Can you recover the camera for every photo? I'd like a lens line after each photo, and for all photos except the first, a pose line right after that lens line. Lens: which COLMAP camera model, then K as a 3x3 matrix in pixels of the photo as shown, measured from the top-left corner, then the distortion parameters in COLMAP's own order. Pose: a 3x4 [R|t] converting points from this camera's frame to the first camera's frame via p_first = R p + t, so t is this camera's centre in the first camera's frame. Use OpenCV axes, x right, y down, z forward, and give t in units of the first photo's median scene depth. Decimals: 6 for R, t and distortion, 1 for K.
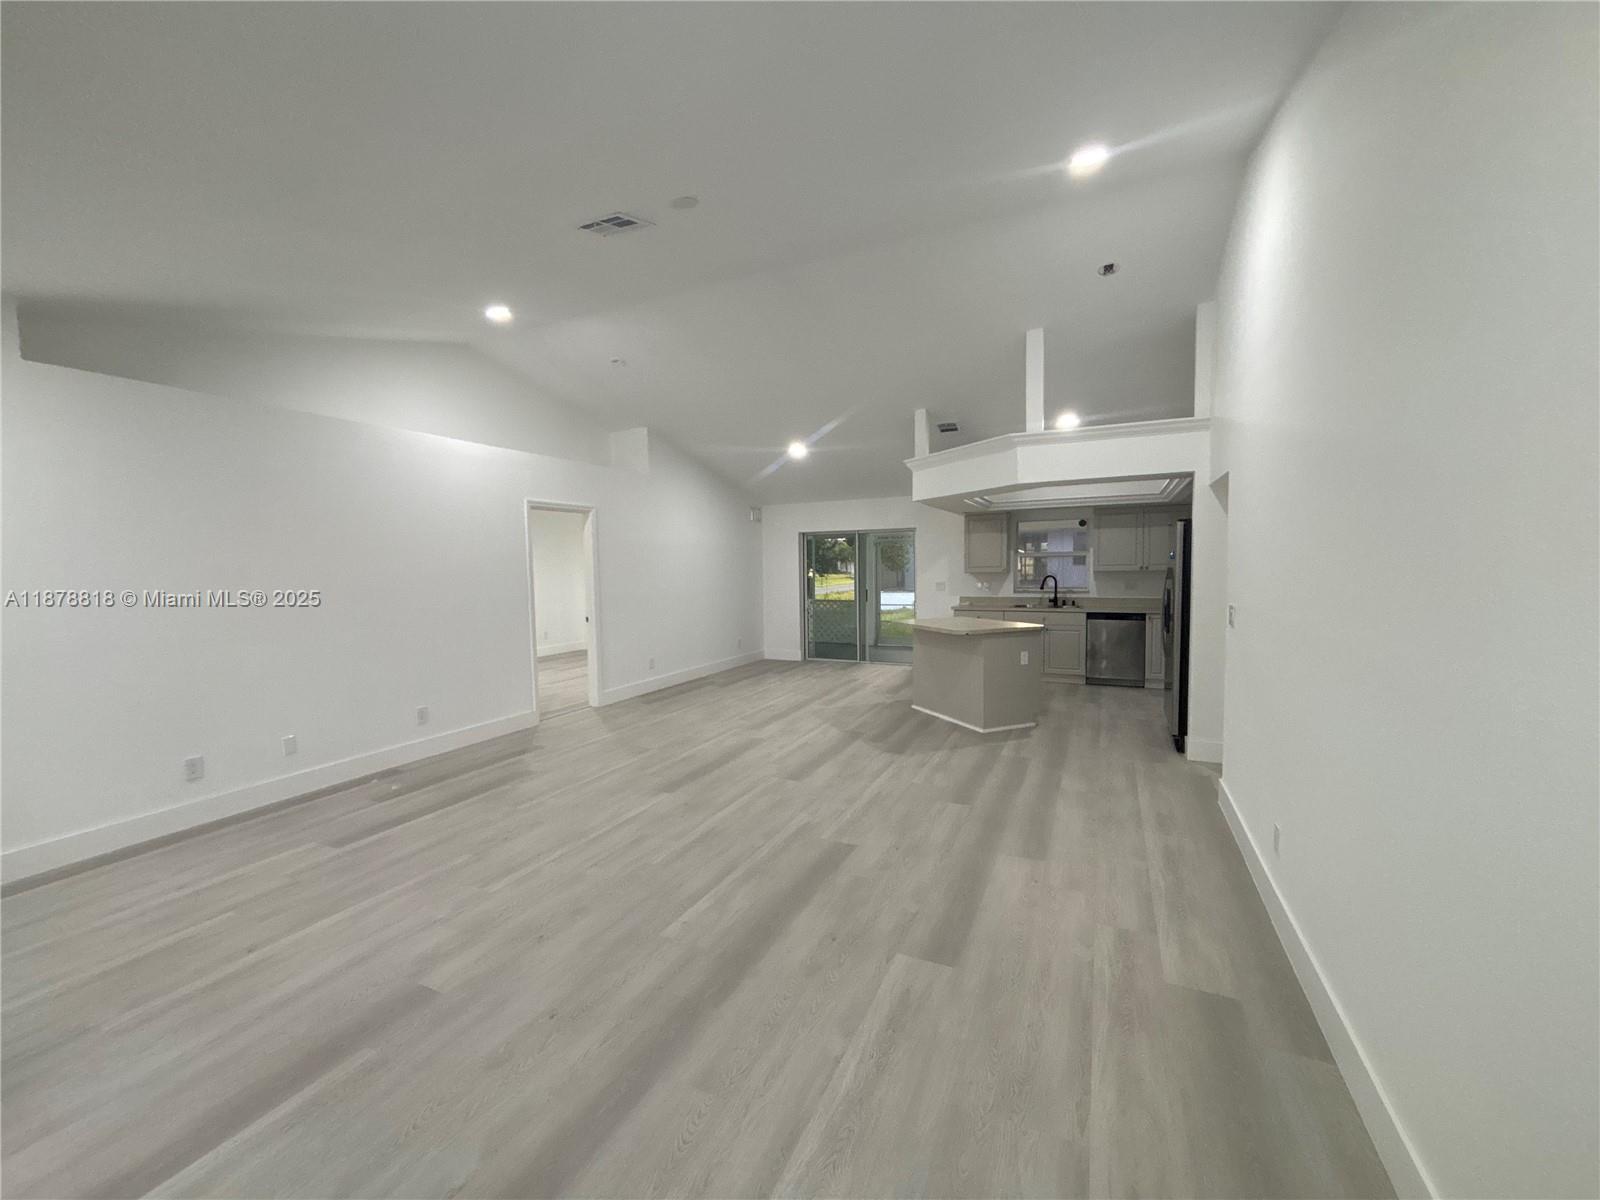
lens RADIAL K [[642.6, 0, 797.1], [0, 642.6, 601.6], [0, 0, 1]] dist [0.001083, -0.000279]
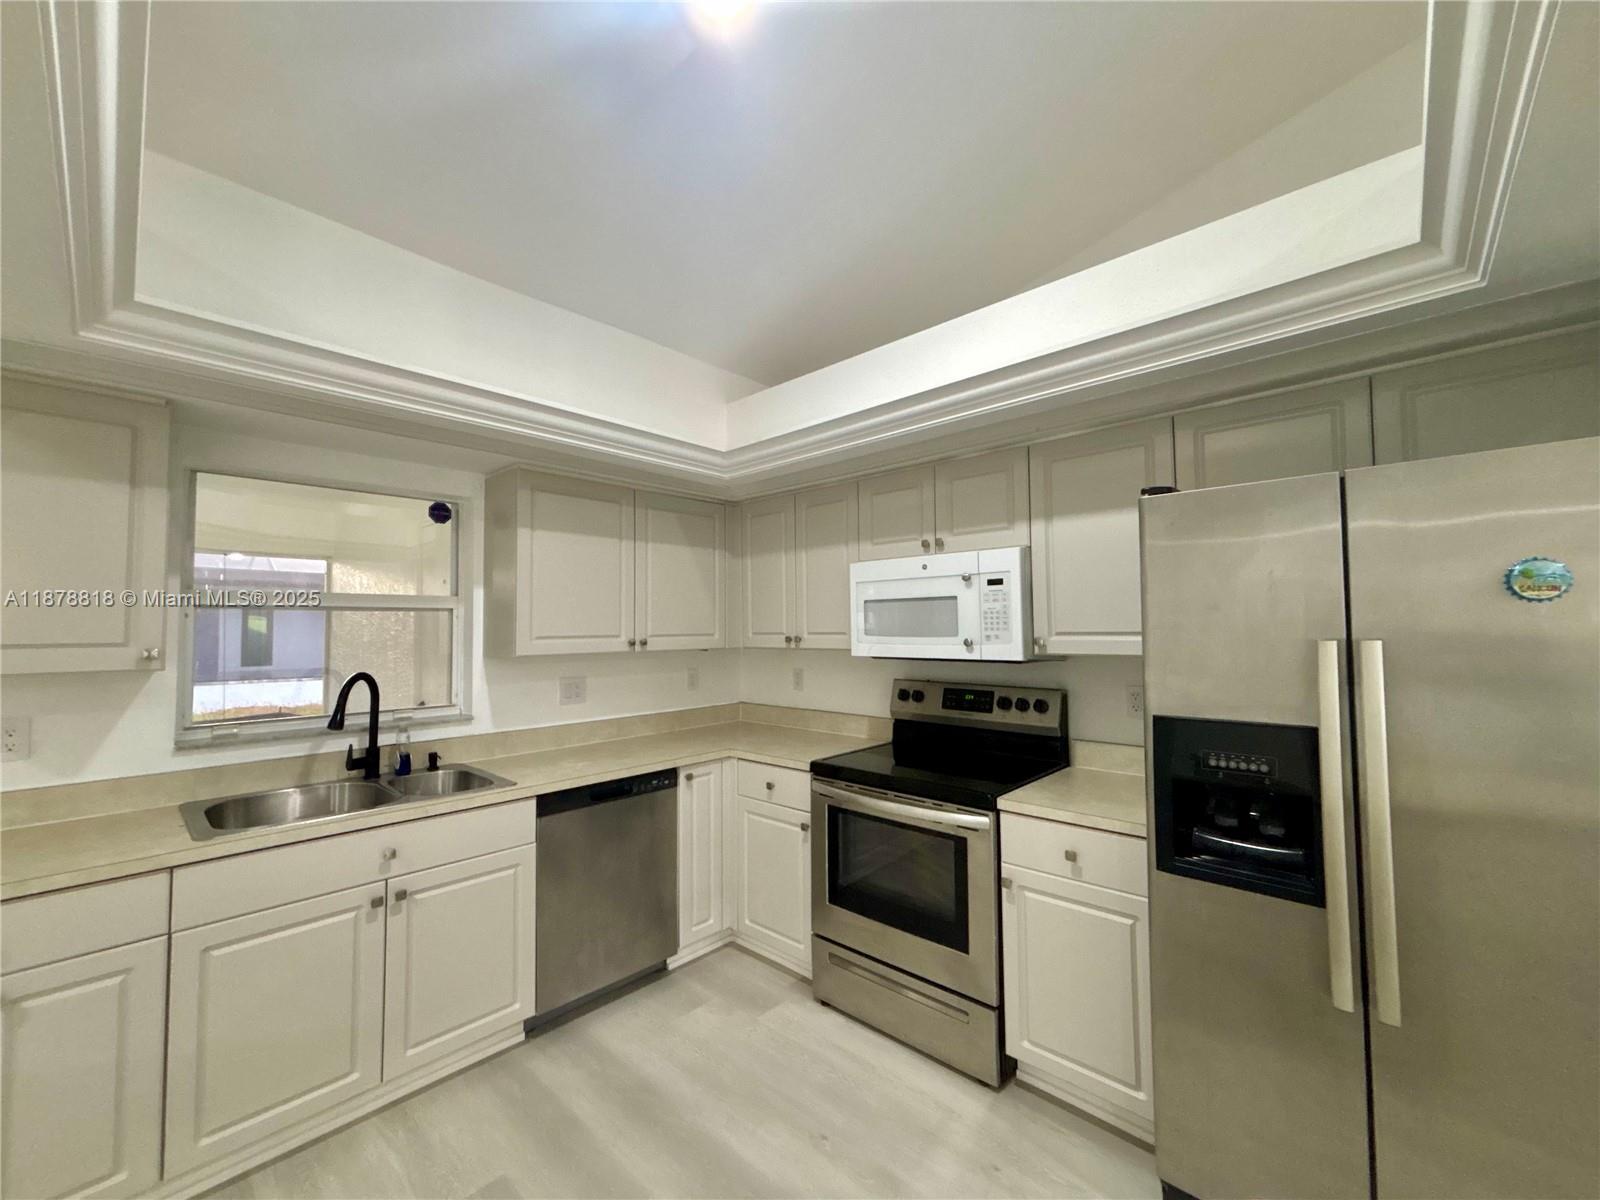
lens RADIAL K [[649.6, 0, 795.0], [0, 649.6, 600.3], [0, 0, 1]] dist [0.009489, -0.000157]
pose [[0.304603, 0.055894, 0.950838, 0.179271], [0.057270, 0.995396, -0.076860, -0.039658], [-0.950756, 0.077866, 0.300000, 0.731760]]
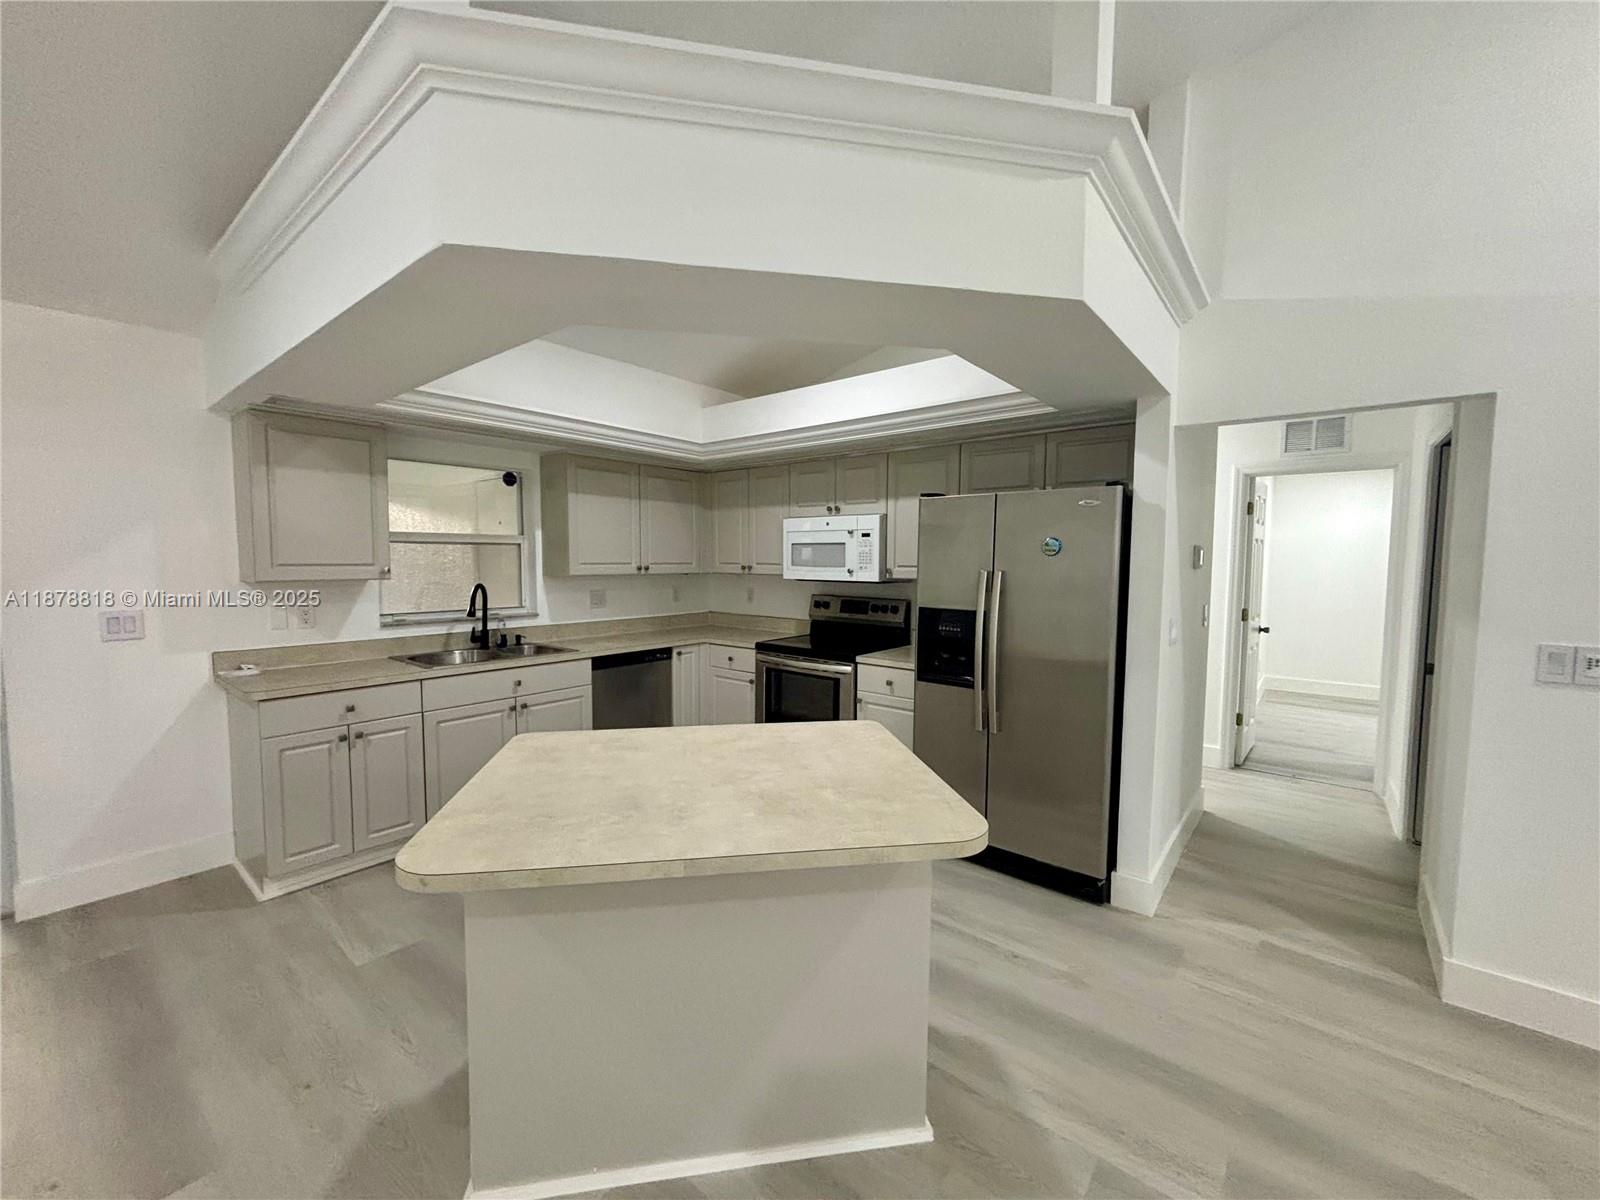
lens RADIAL K [[642.3, 0, 803.2], [0, 642.3, 598.5], [0, 0, 1]] dist [0.011049, -0.000064]
pose [[0.232644, -0.042867, 0.971617, 0.000951], [0.043752, 0.998478, 0.033576, -0.035717], [-0.971577, 0.034699, 0.234165, 0.668013]]
